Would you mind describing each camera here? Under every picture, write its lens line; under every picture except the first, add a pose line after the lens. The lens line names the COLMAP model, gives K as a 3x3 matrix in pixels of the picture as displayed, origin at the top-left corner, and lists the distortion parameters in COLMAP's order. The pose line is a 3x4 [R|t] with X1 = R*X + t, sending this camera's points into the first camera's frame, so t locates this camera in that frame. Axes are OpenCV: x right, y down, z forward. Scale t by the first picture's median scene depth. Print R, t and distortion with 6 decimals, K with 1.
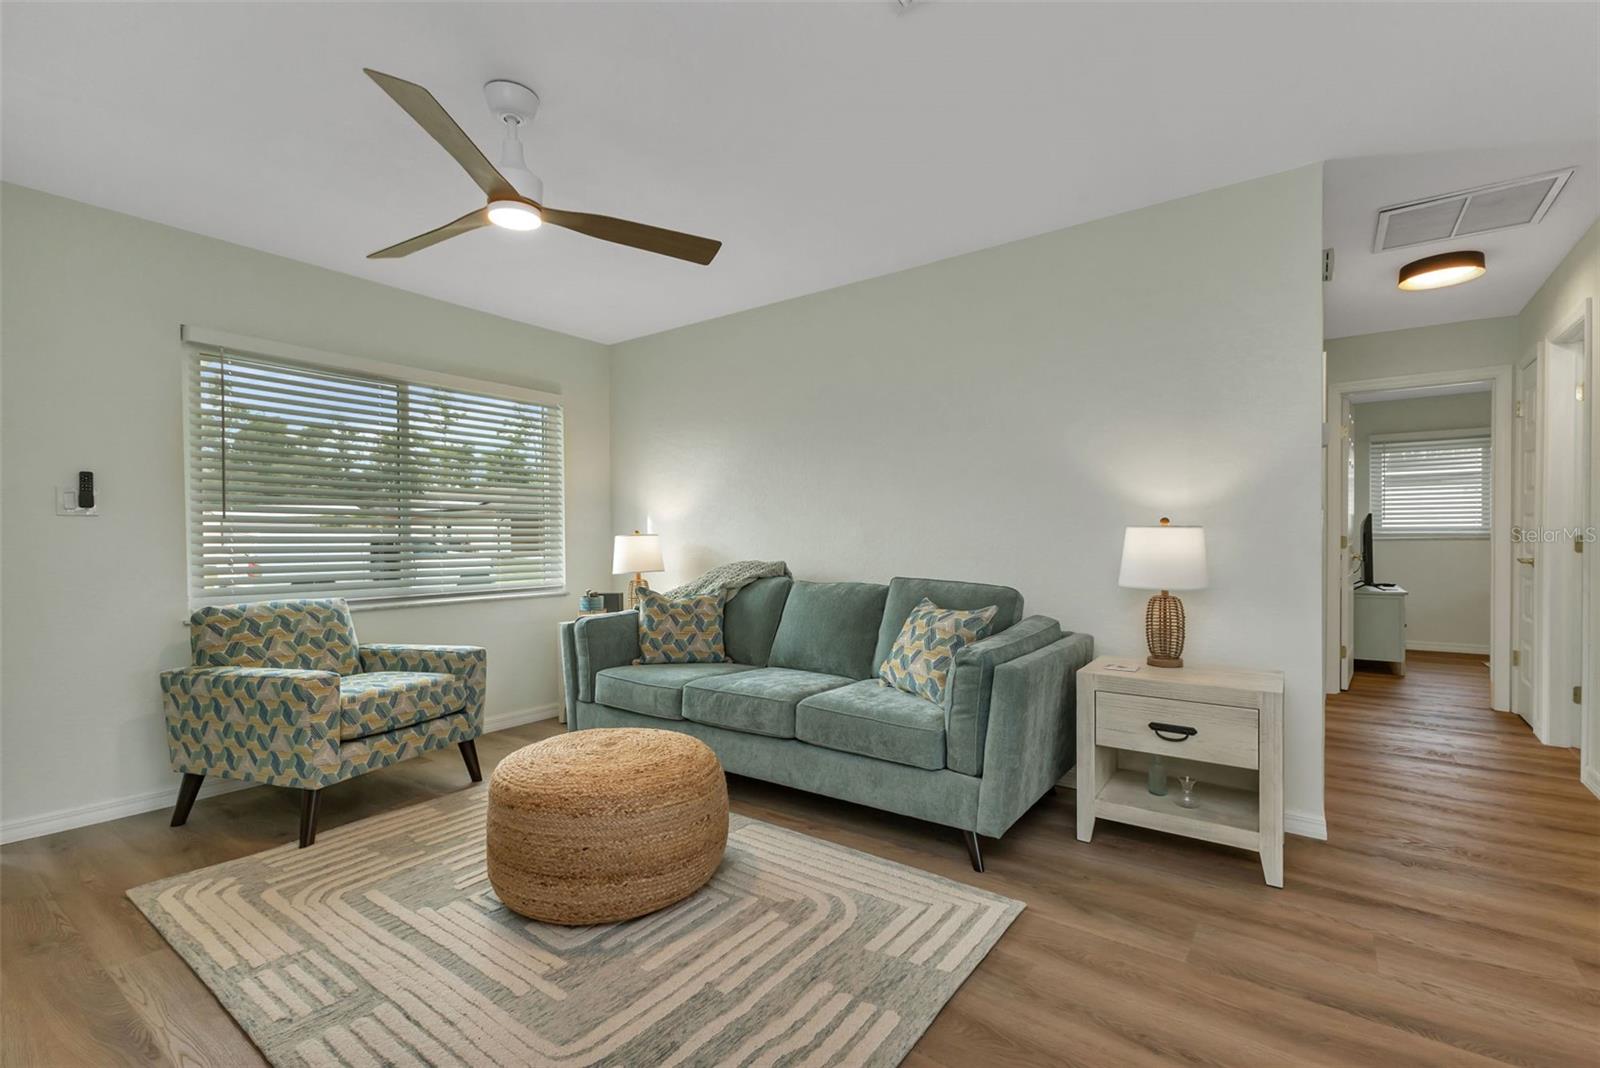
lens RADIAL K [[711.7, 0, 812.5], [0, 711.7, 546.6], [0, 0, 1]] dist [0.010944, 0.002122]
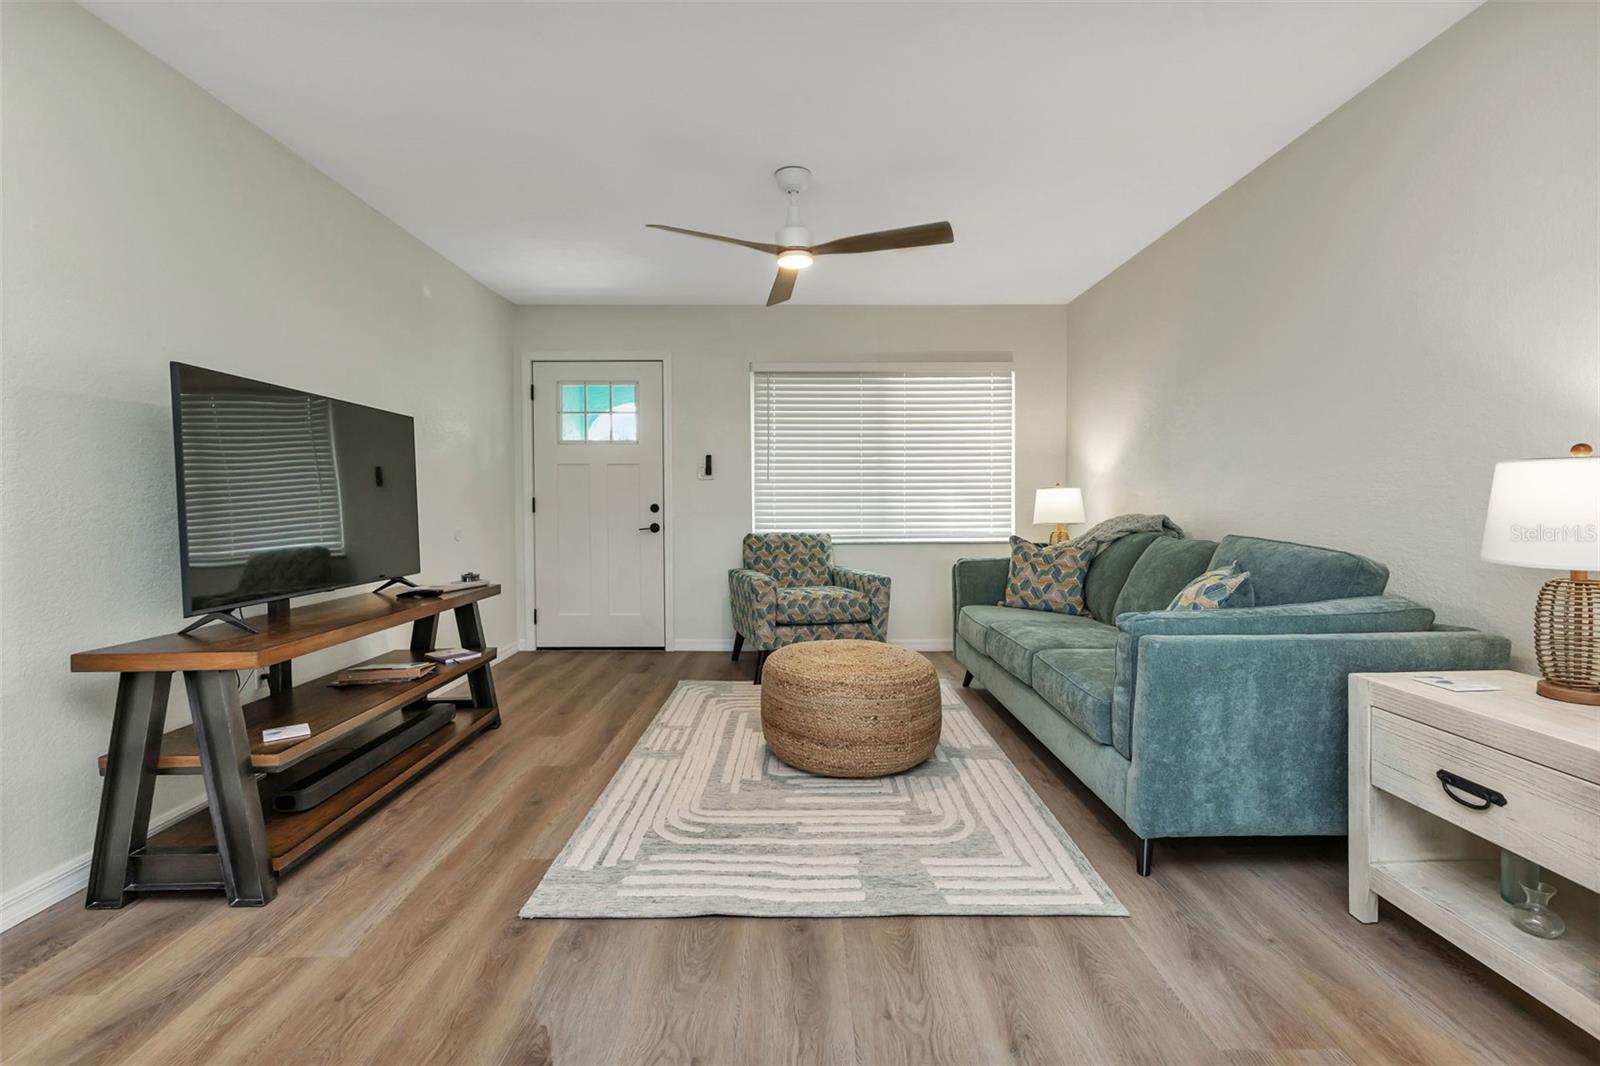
lens RADIAL K [[703.1, 0, 801.0], [0, 703.1, 517.8], [0, 0, 1]] dist [0.013178, -0.003962]
pose [[0.593395, 0.023144, -0.804579, 0.586746], [-0.007777, 0.999705, 0.023021, 0.010695], [0.804874, -0.007403, 0.593399, 0.152550]]
